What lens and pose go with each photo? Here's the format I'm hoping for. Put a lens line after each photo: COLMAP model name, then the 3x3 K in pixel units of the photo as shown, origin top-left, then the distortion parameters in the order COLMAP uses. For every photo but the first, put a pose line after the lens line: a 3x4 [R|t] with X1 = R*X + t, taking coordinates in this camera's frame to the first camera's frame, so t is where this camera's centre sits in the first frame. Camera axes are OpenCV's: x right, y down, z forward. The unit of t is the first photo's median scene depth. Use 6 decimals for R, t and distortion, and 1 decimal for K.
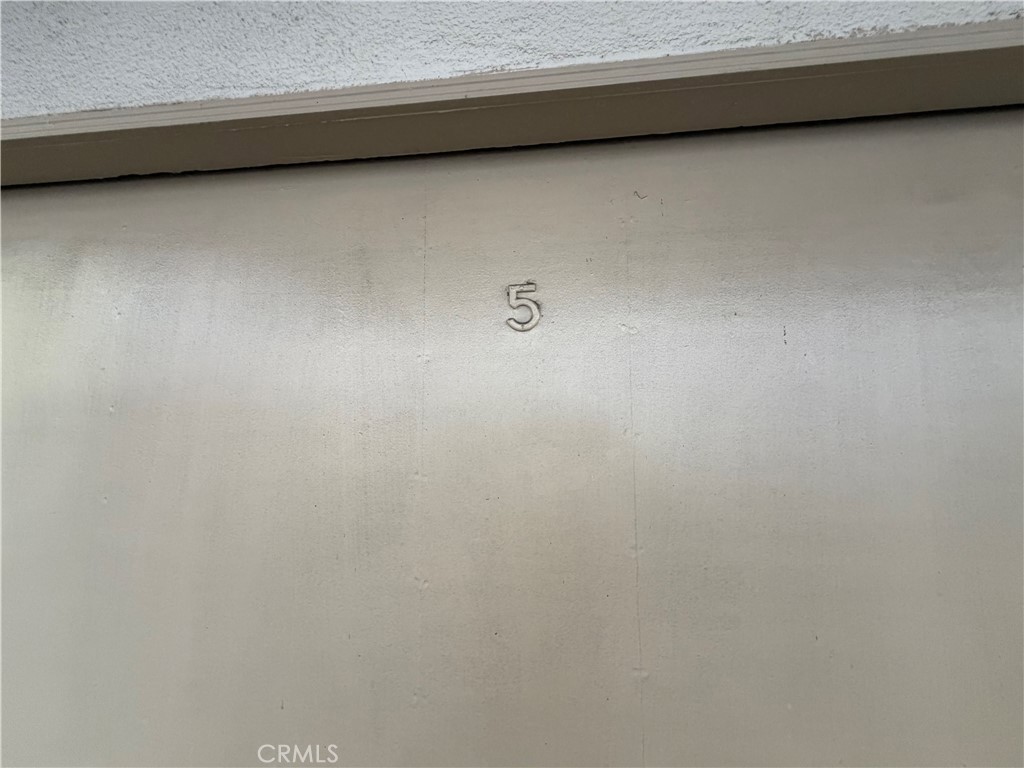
lens RADIAL K [[409.1, 0, 513.0], [0, 409.1, 384.1], [0, 0, 1]] dist [-0.000457, 0.000358]
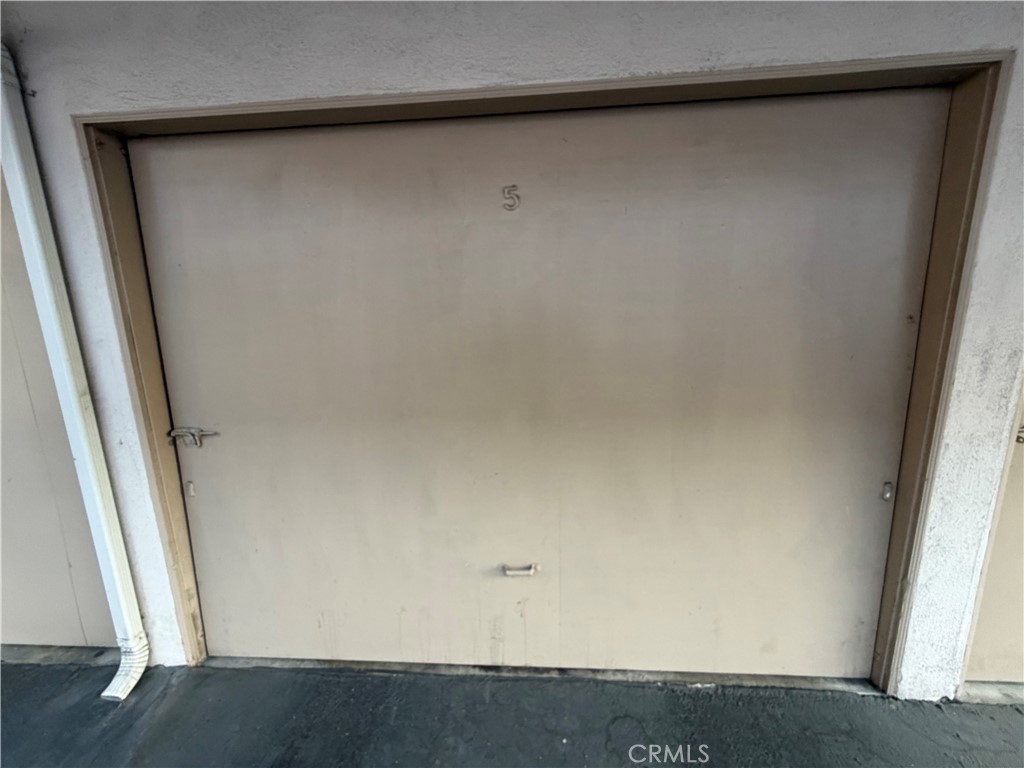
lens RADIAL K [[409.1, 0, 509.4], [0, 409.1, 383.2], [0, 0, 1]] dist [-0.000457, 0.000358]
pose [[0.999796, -0.015107, 0.013370, -0.030767], [0.011349, 0.969113, 0.246358, 0.253134], [-0.016679, -0.246156, 0.969087, -1.499808]]
